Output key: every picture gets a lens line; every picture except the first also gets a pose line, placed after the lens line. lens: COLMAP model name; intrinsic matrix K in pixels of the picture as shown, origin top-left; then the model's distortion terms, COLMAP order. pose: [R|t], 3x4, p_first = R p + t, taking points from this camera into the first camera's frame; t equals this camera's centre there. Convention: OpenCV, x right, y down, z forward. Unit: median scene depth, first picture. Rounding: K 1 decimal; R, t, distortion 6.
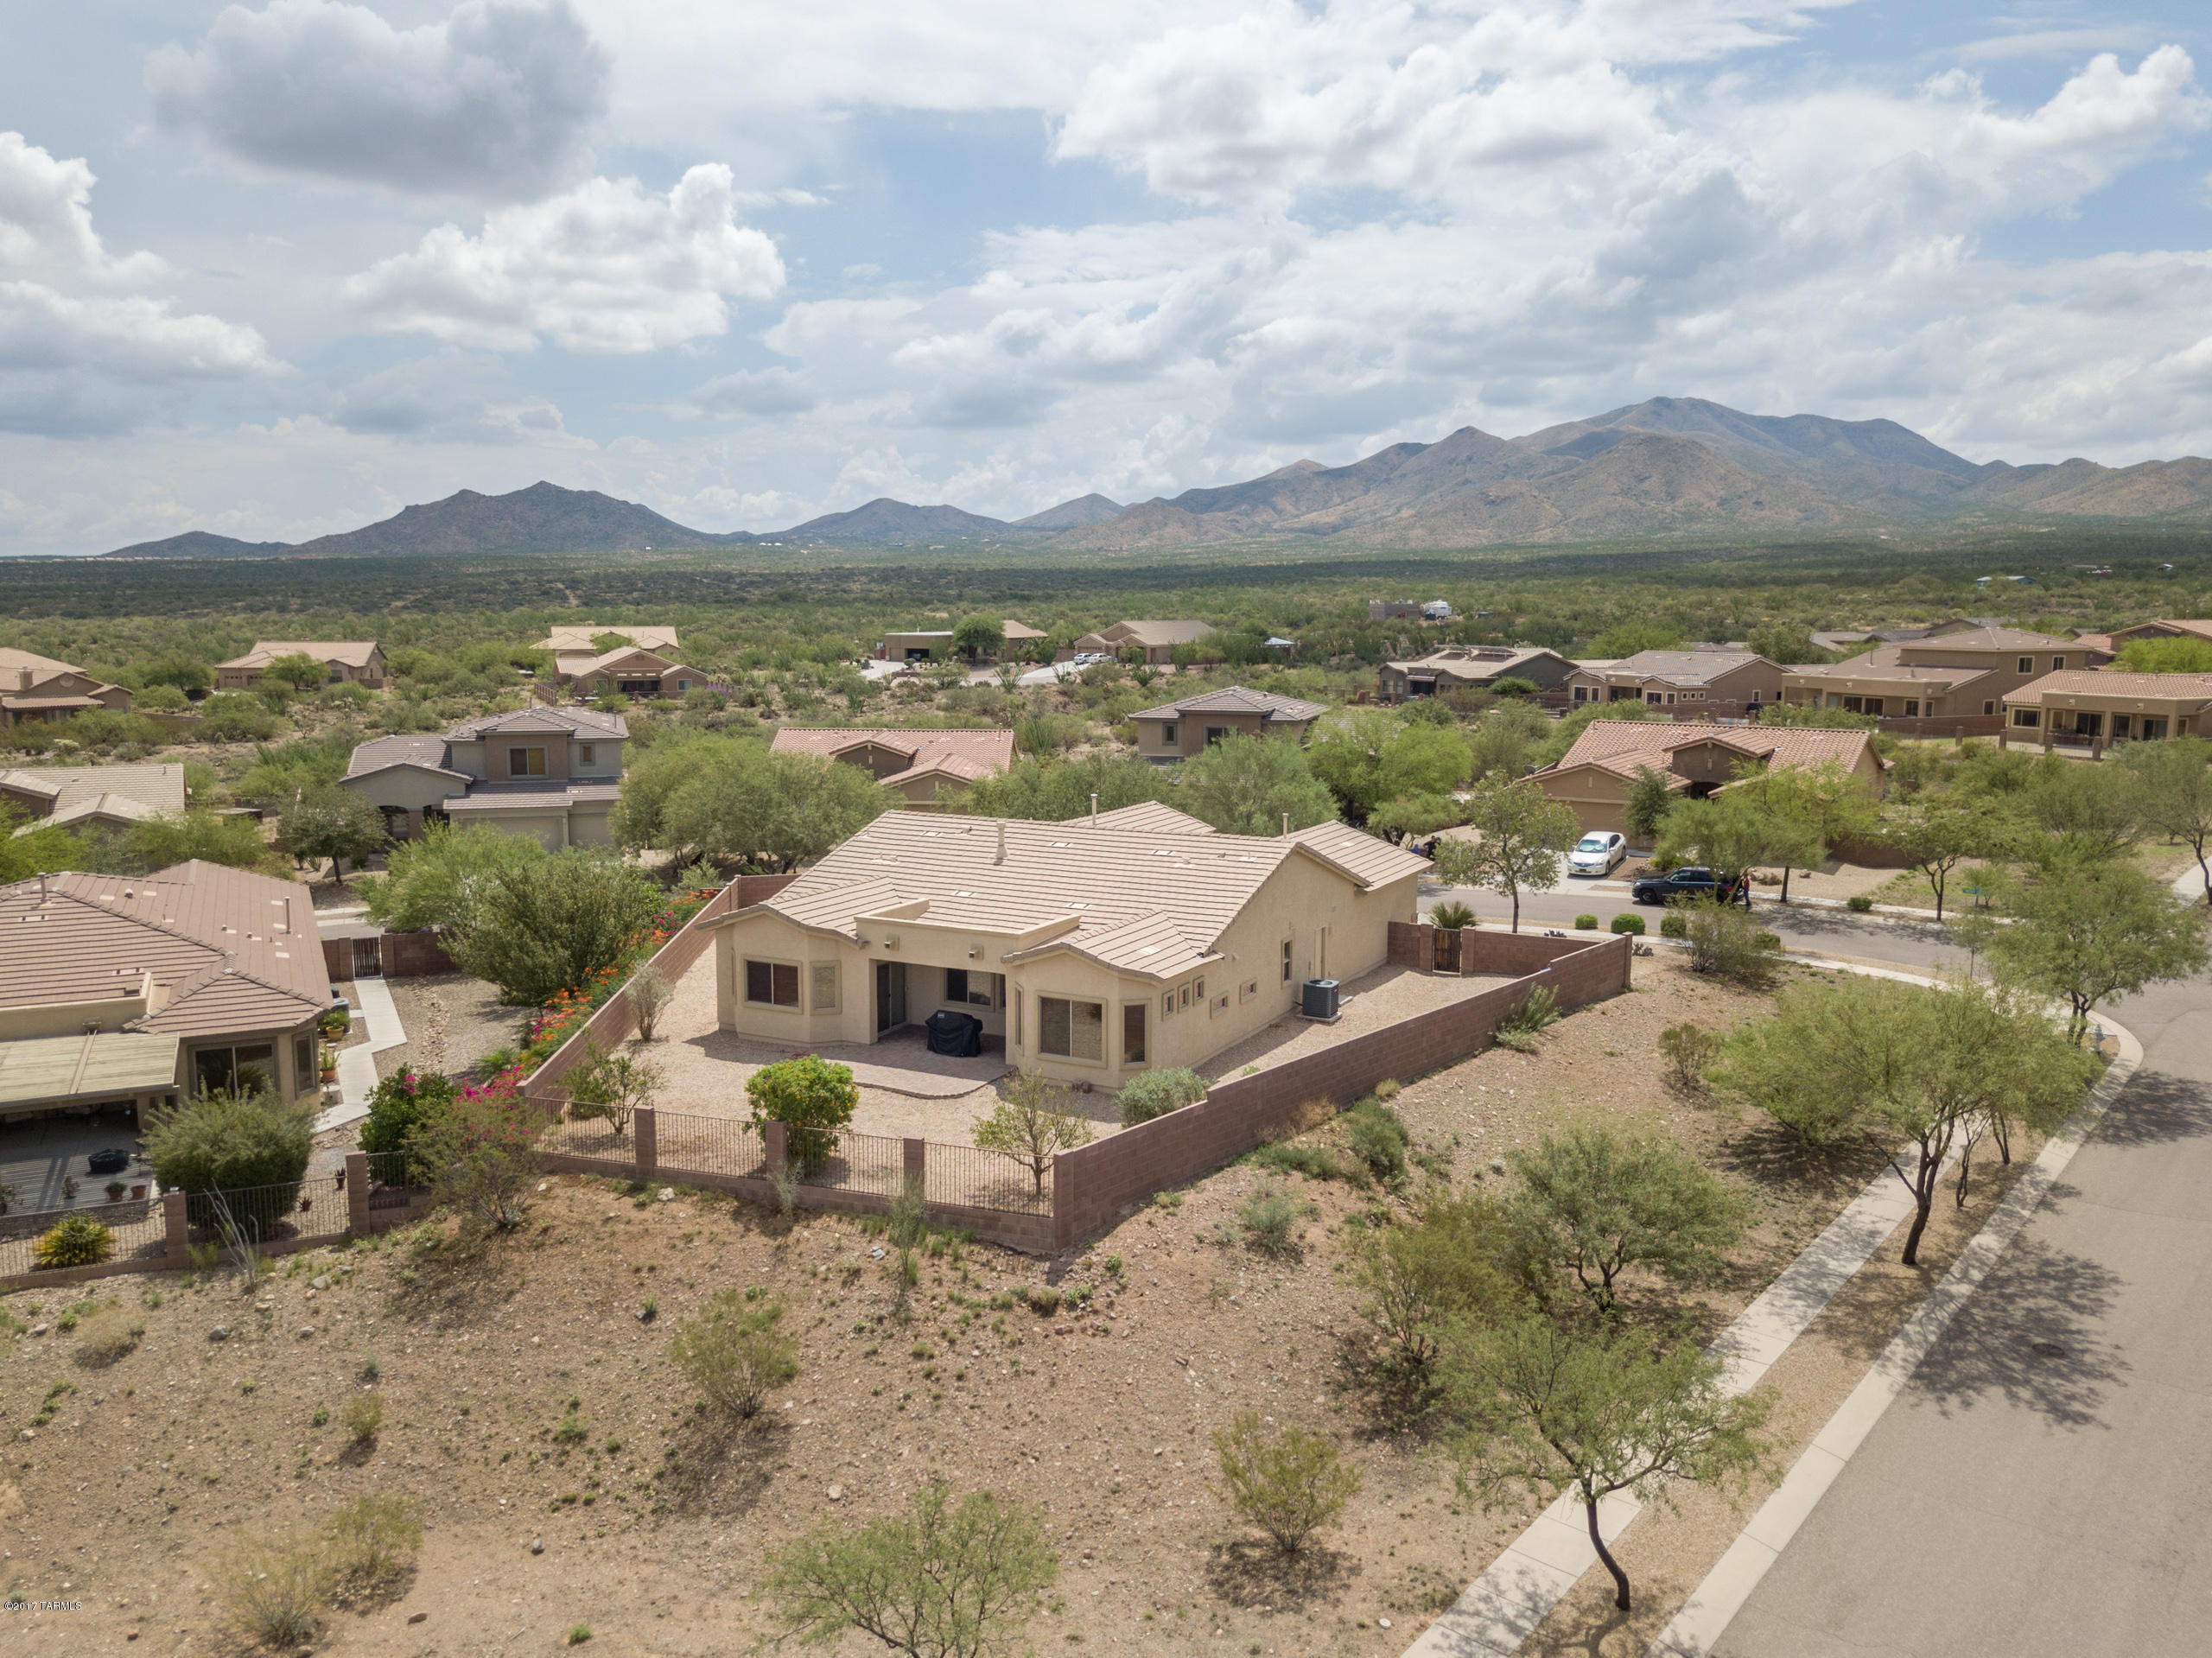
lens RADIAL K [[1874.7, 0, 1177.3], [0, 1874.7, 829.7], [0, 0, 1]] dist [0.031428, 0.005553]
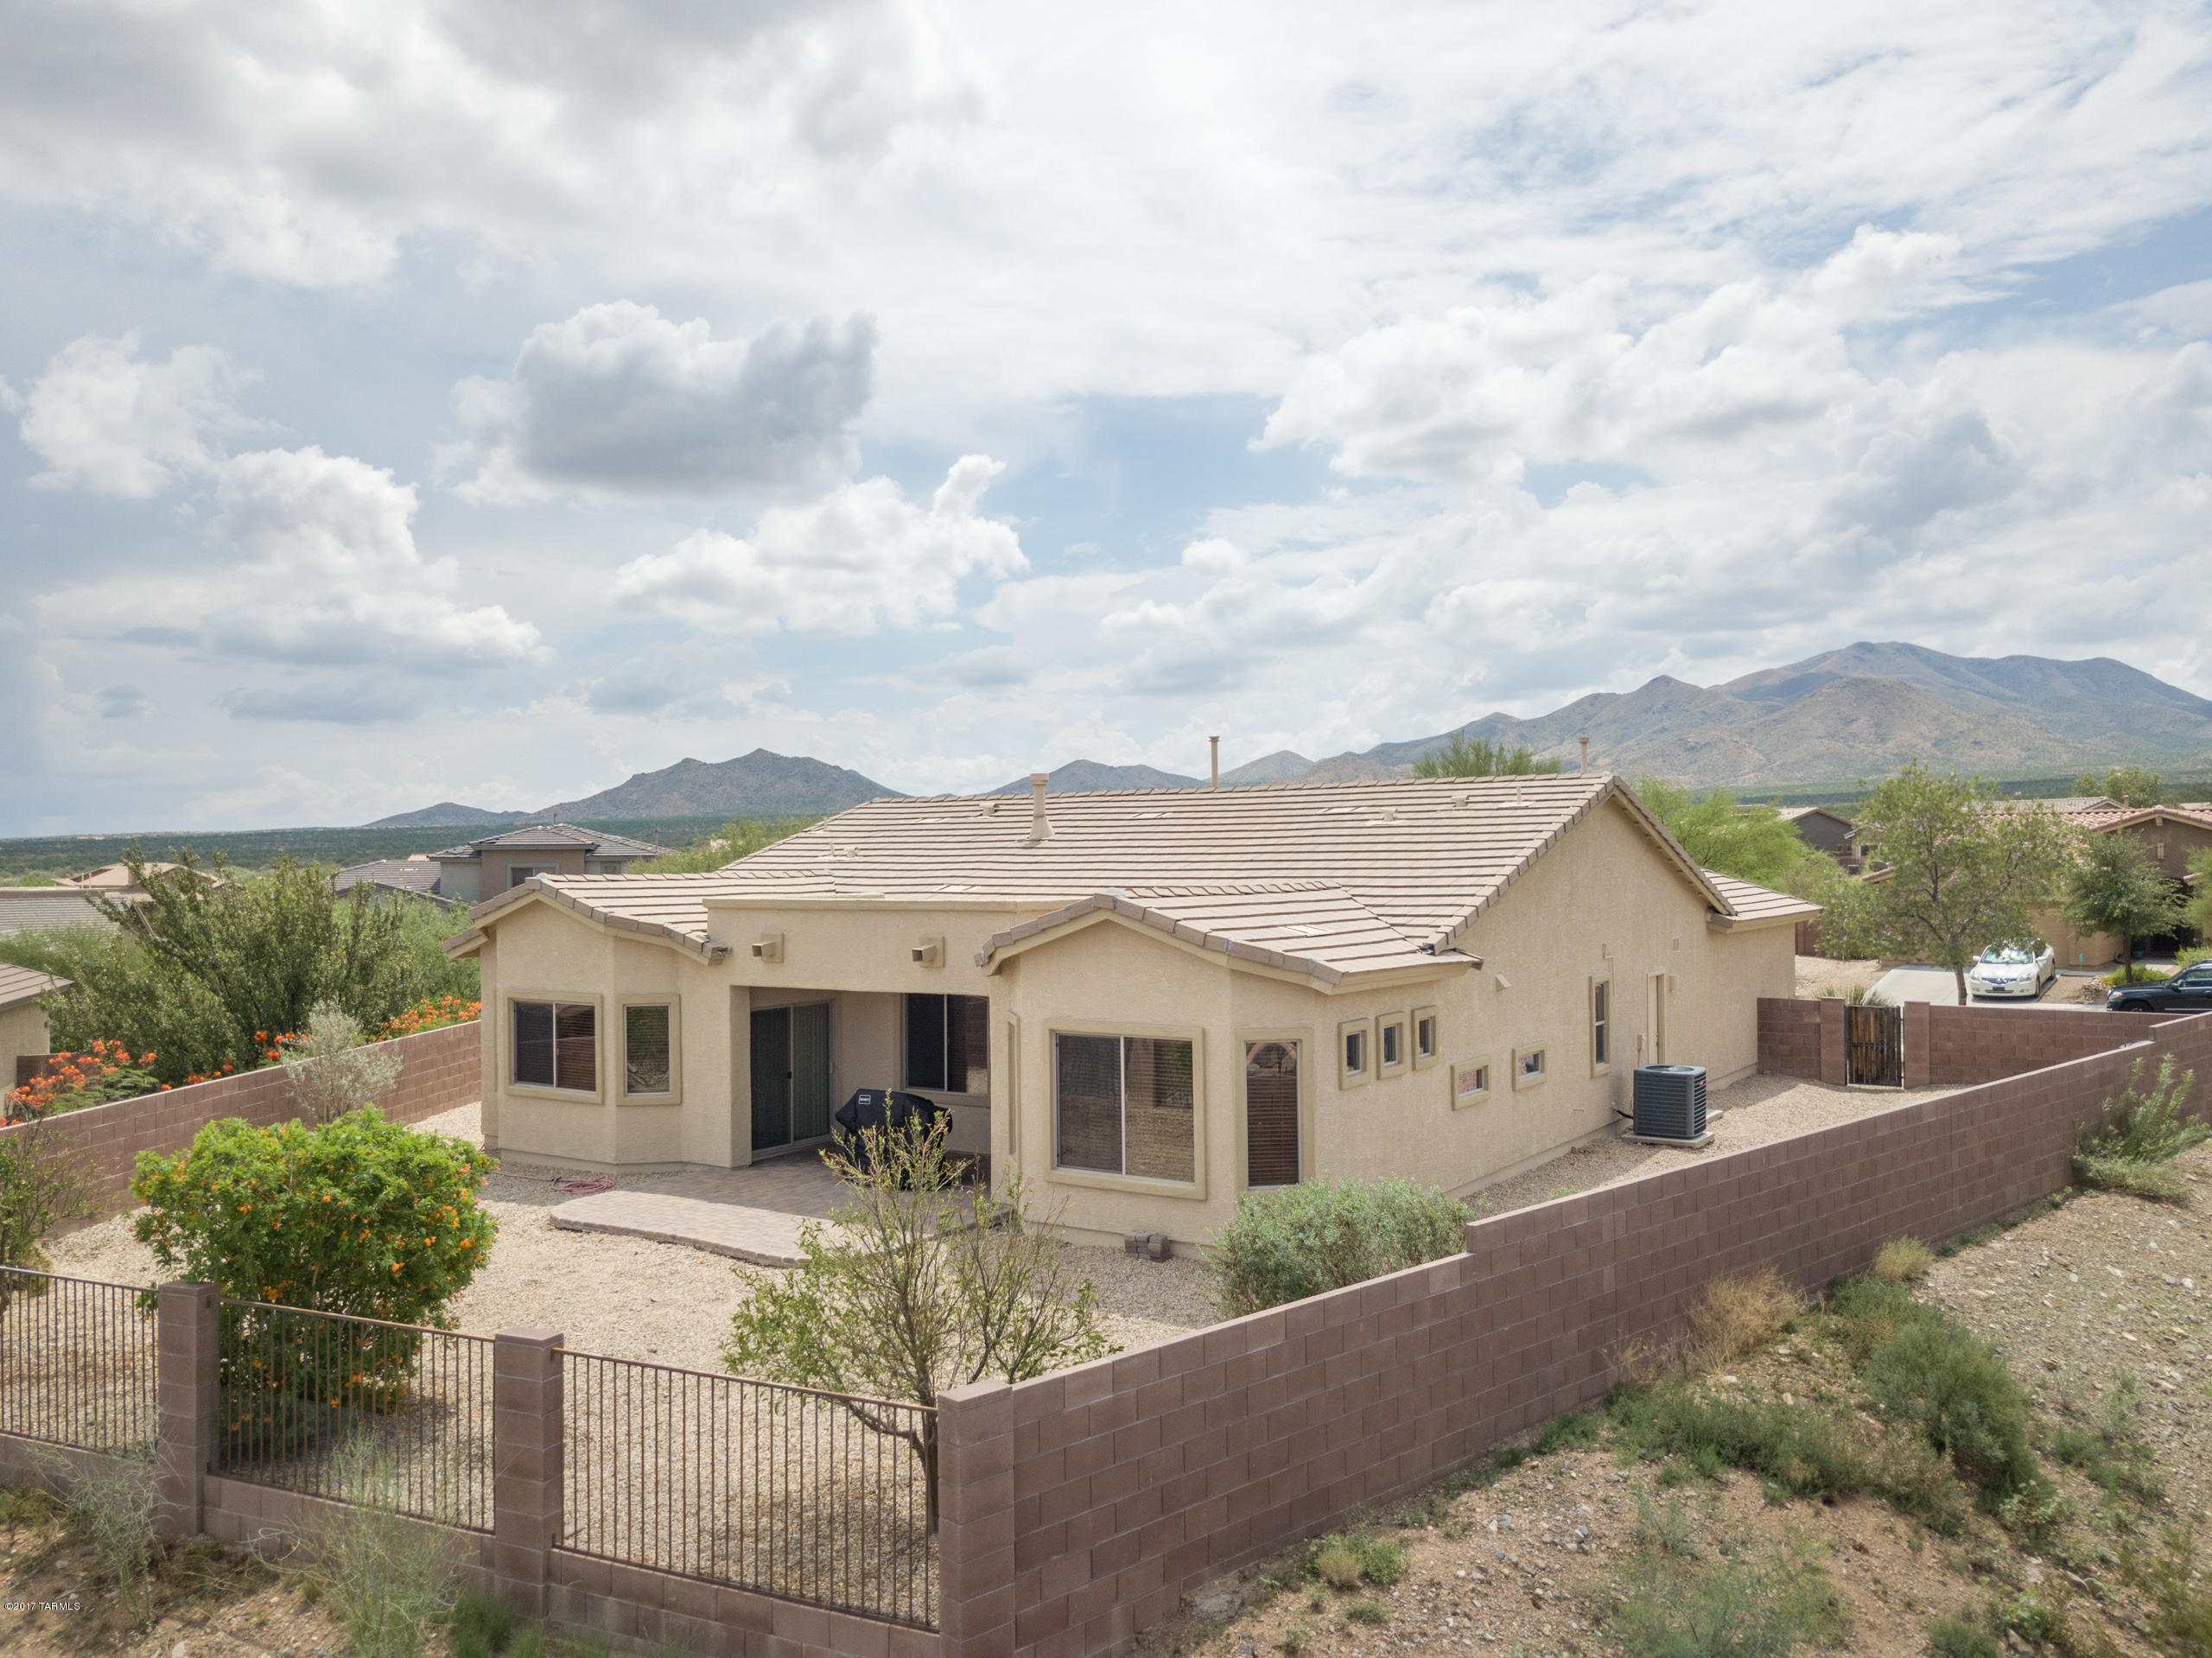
lens RADIAL K [[1781.3, 0, 1119.5], [0, 1781.3, 906.3], [0, 0, 1]] dist [0.025500, 0.012824]
pose [[0.989337, -0.021024, -0.144122, 0.001095], [0.005821, 0.994444, -0.105105, 0.088337], [0.145531, 0.103145, 0.983962, 0.509305]]
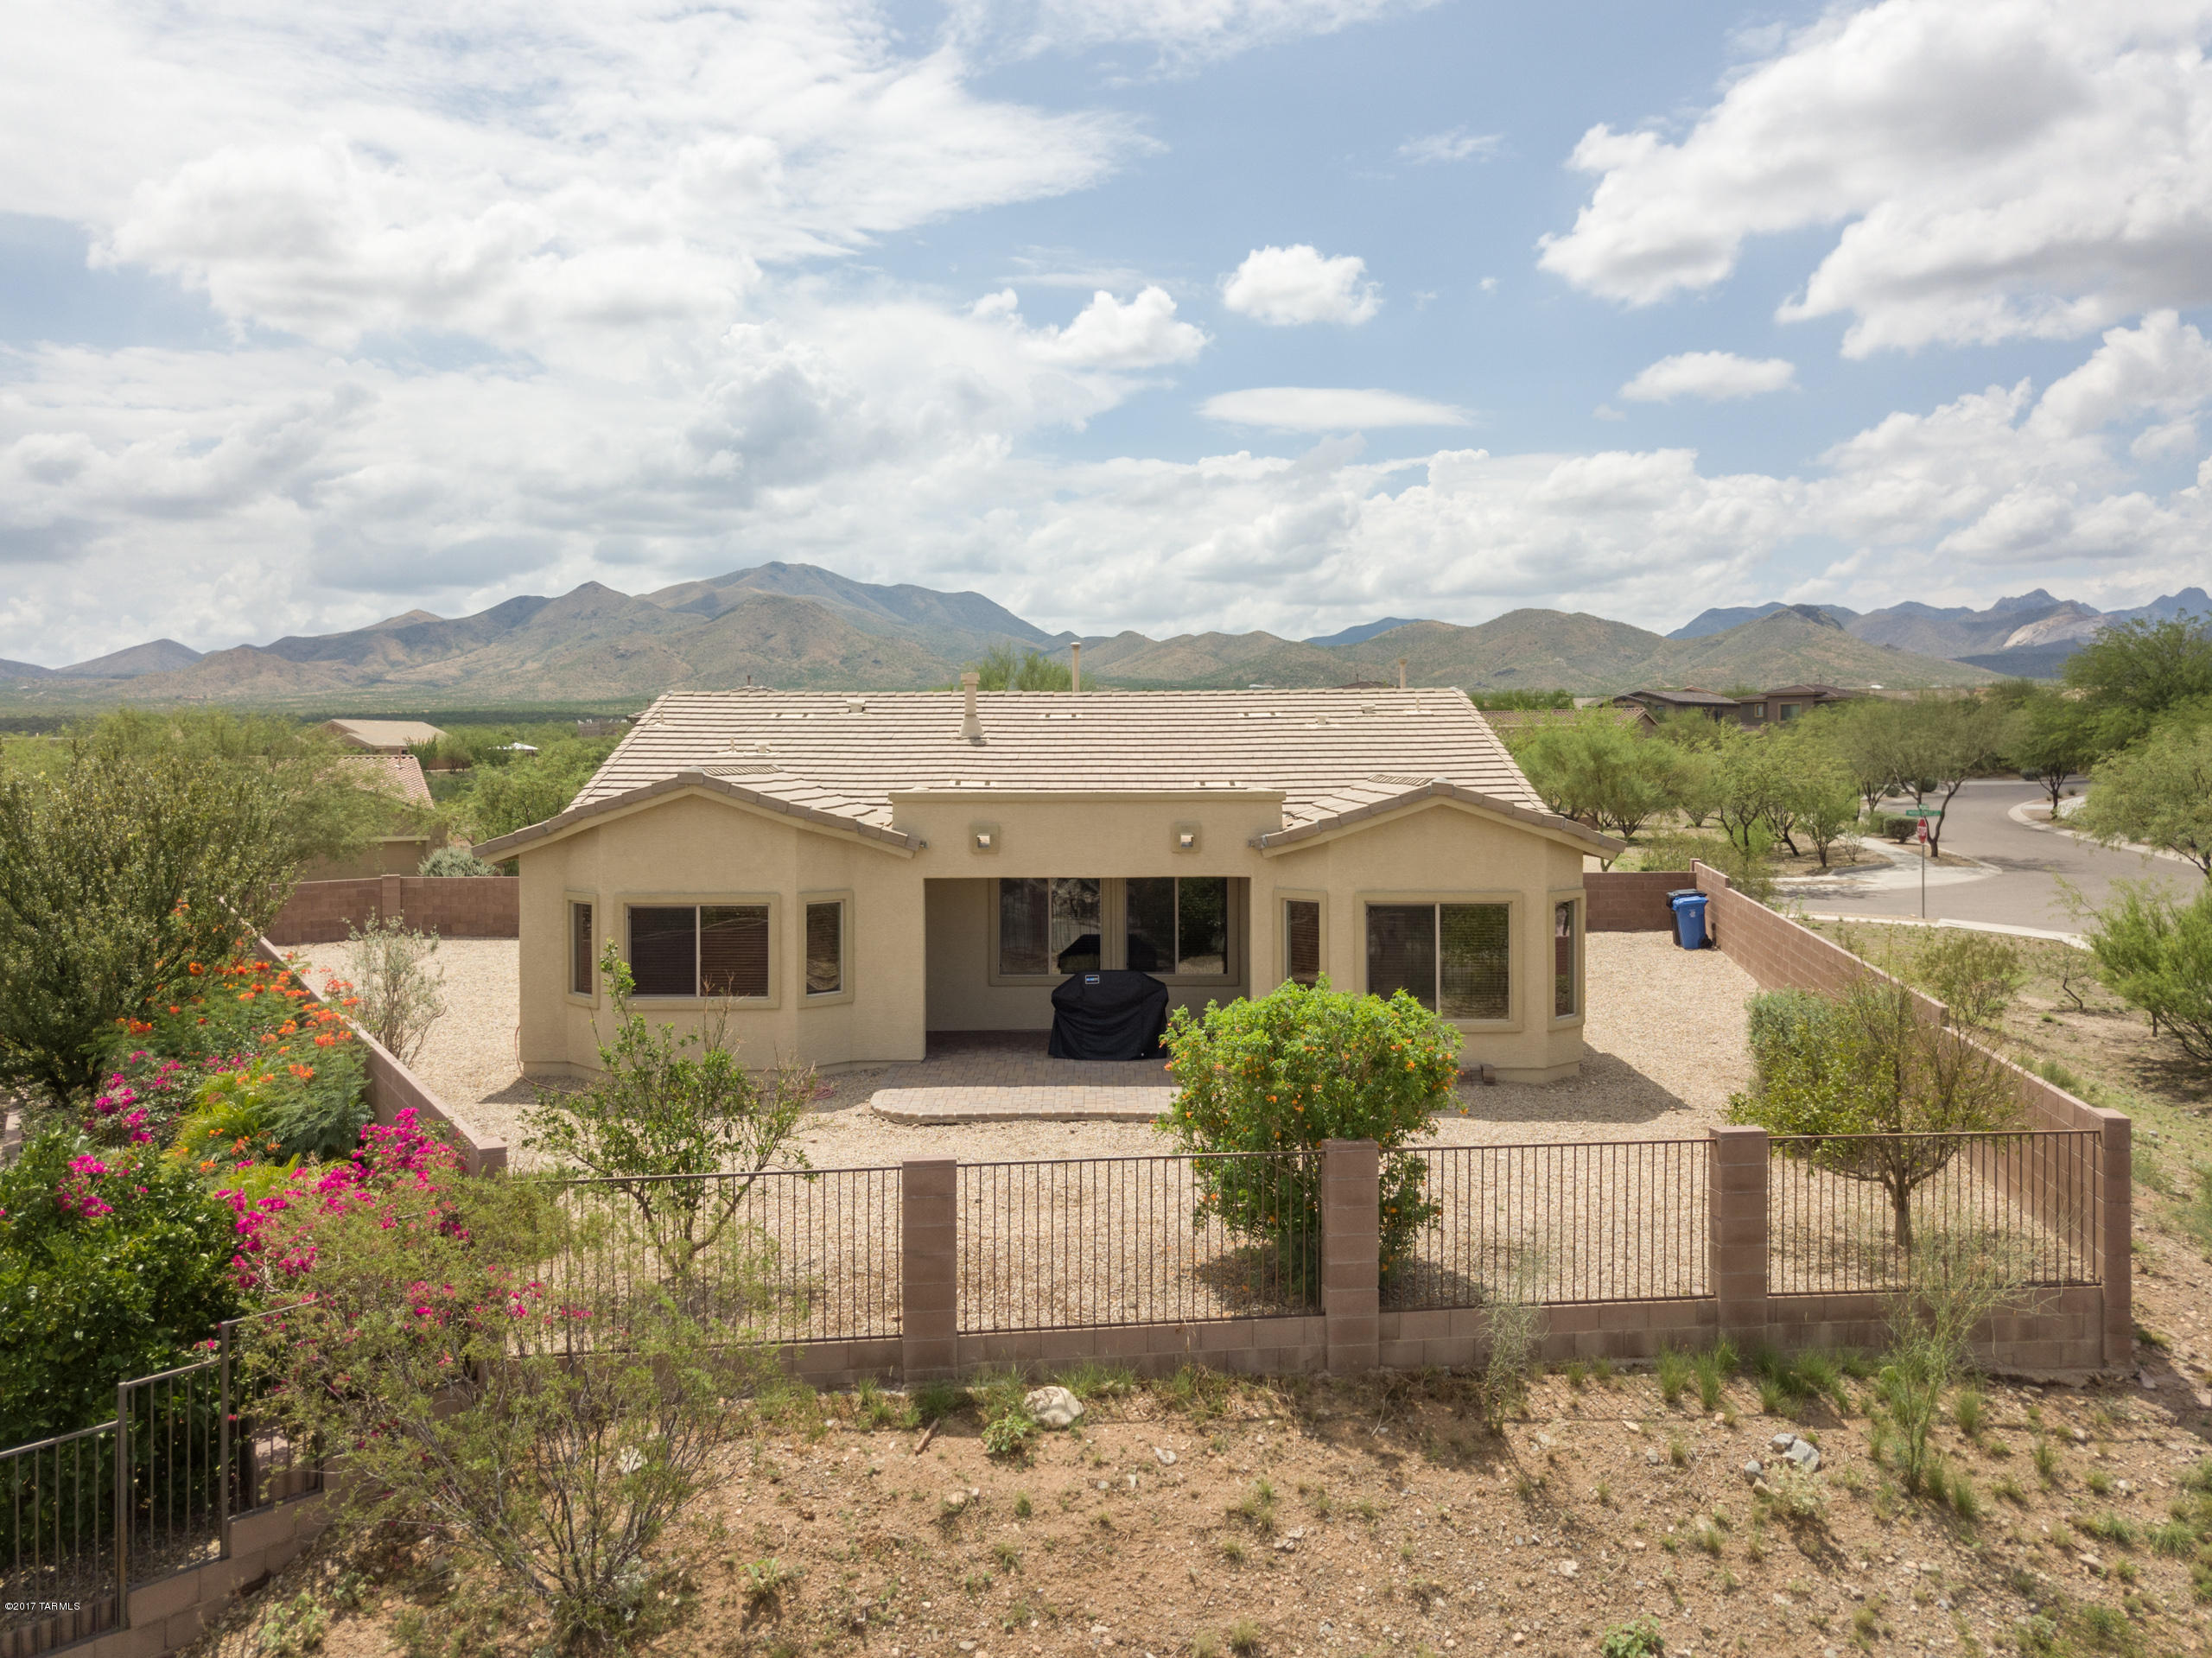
lens RADIAL K [[1821.0, 0, 1113.5], [0, 1821.0, 829.9], [0, 0, 1]] dist [0.005940, 0.073816]
pose [[0.896382, -0.032275, 0.442105, -0.294657], [0.073587, 0.994342, -0.076610, 0.086660], [-0.437131, 0.101205, 0.893686, 0.511366]]
